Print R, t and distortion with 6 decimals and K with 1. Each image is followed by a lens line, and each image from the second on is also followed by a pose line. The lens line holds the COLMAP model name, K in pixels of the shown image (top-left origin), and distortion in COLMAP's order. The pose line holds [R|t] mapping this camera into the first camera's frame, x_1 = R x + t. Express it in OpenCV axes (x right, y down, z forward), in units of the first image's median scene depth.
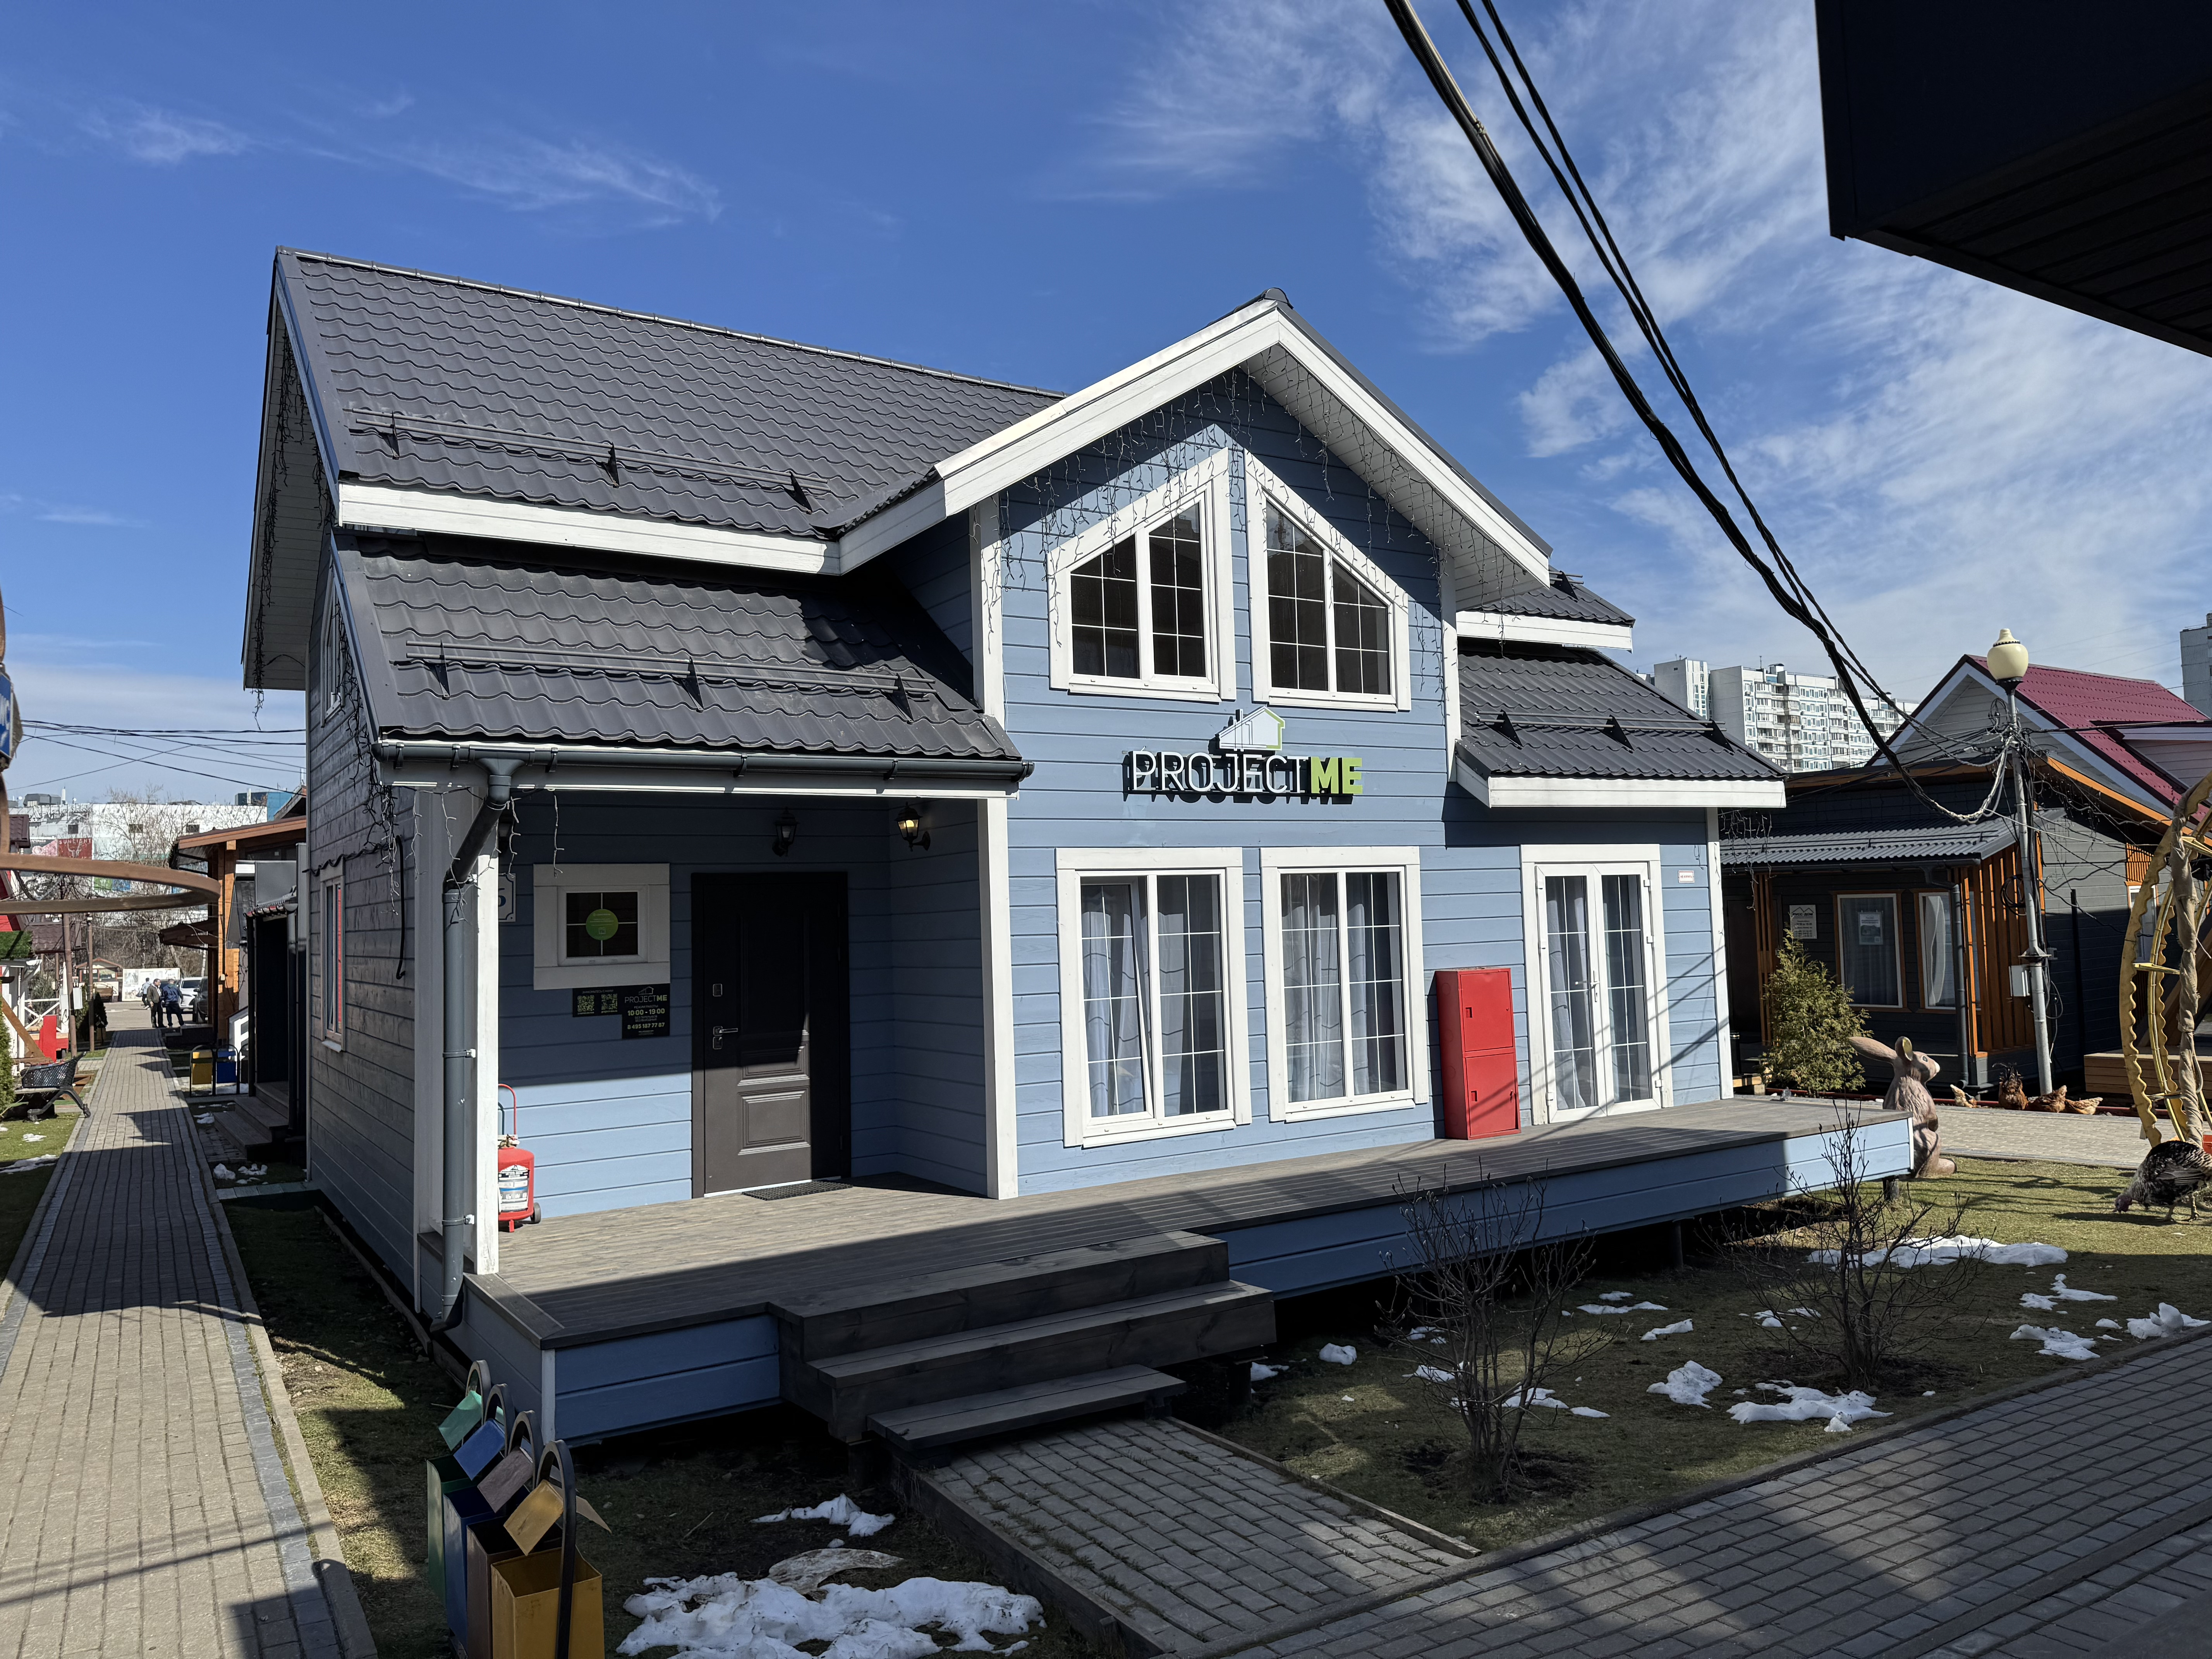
lens RADIAL K [[1559.9, 0, 1086.4], [0, 1559.9, 827.9], [0, 0, 1]] dist [0.029438, -0.009675]
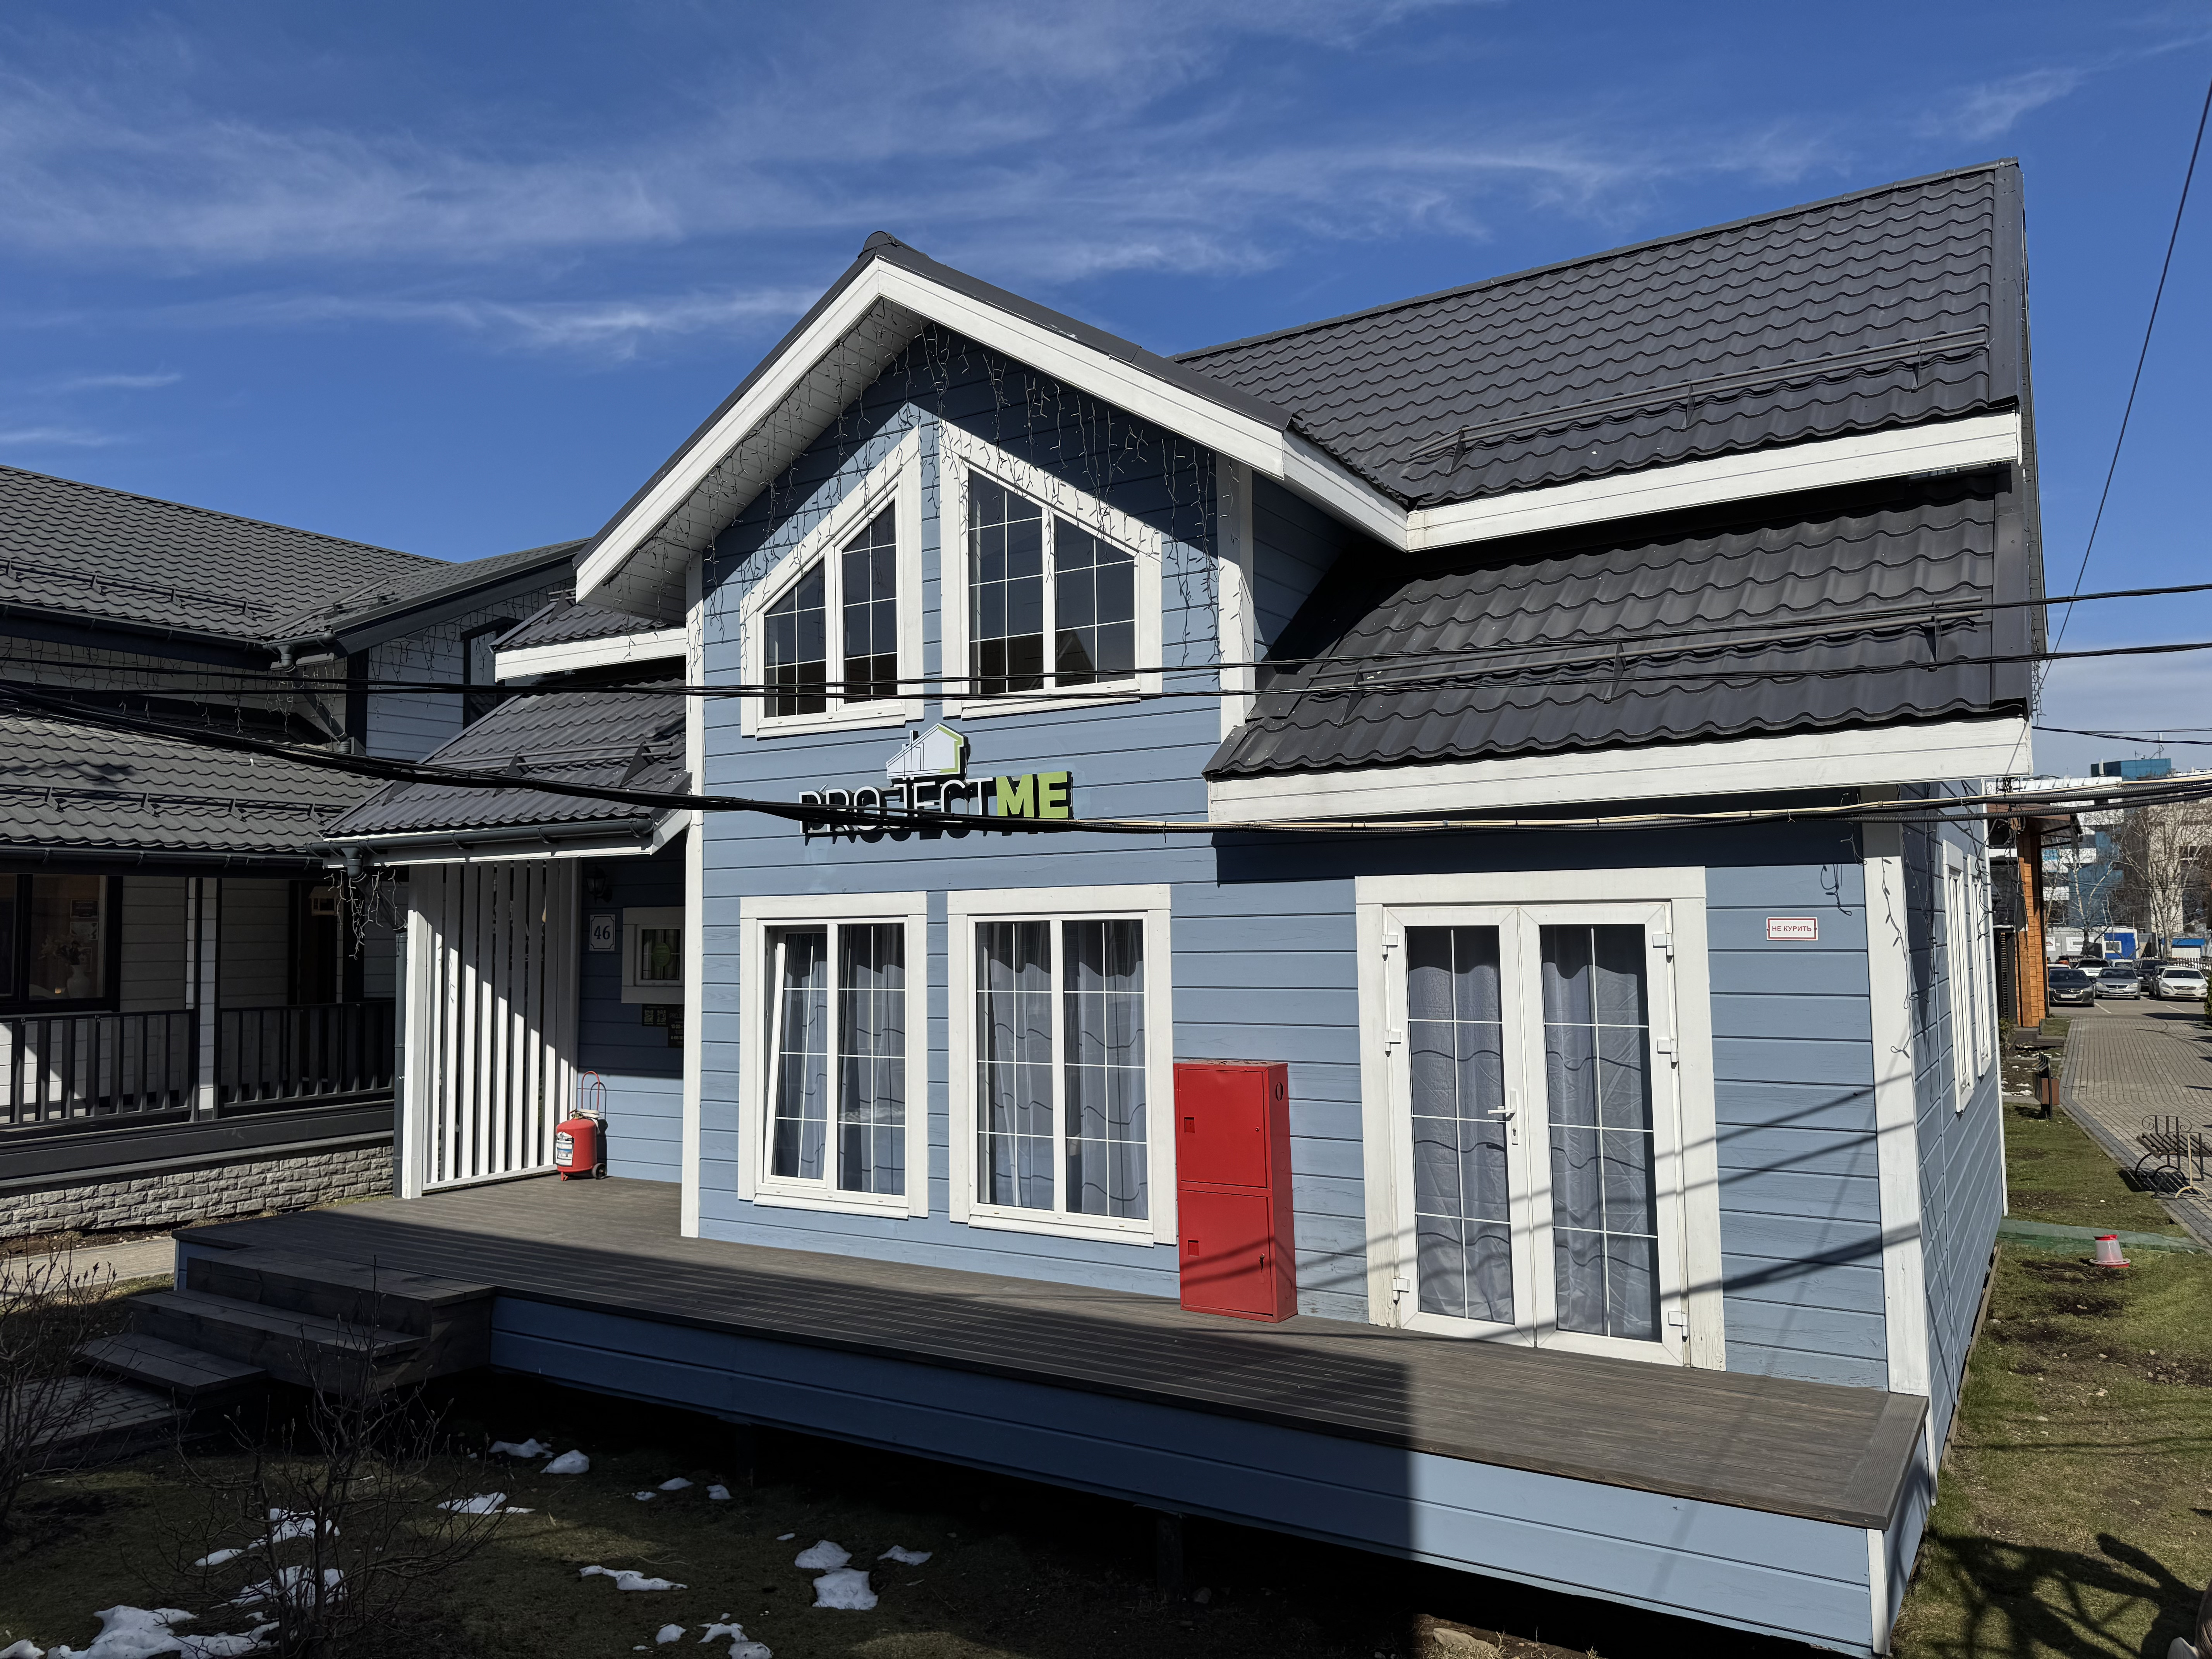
lens RADIAL K [[1559.9, 0, 1086.1], [0, 1559.9, 824.2], [0, 0, 1]] dist [0.029438, -0.009675]
pose [[0.441533, -0.034455, -0.896583, 0.874249], [0.047743, 0.998749, -0.014869, -0.006960], [0.895974, -0.036241, 0.442626, 0.679411]]
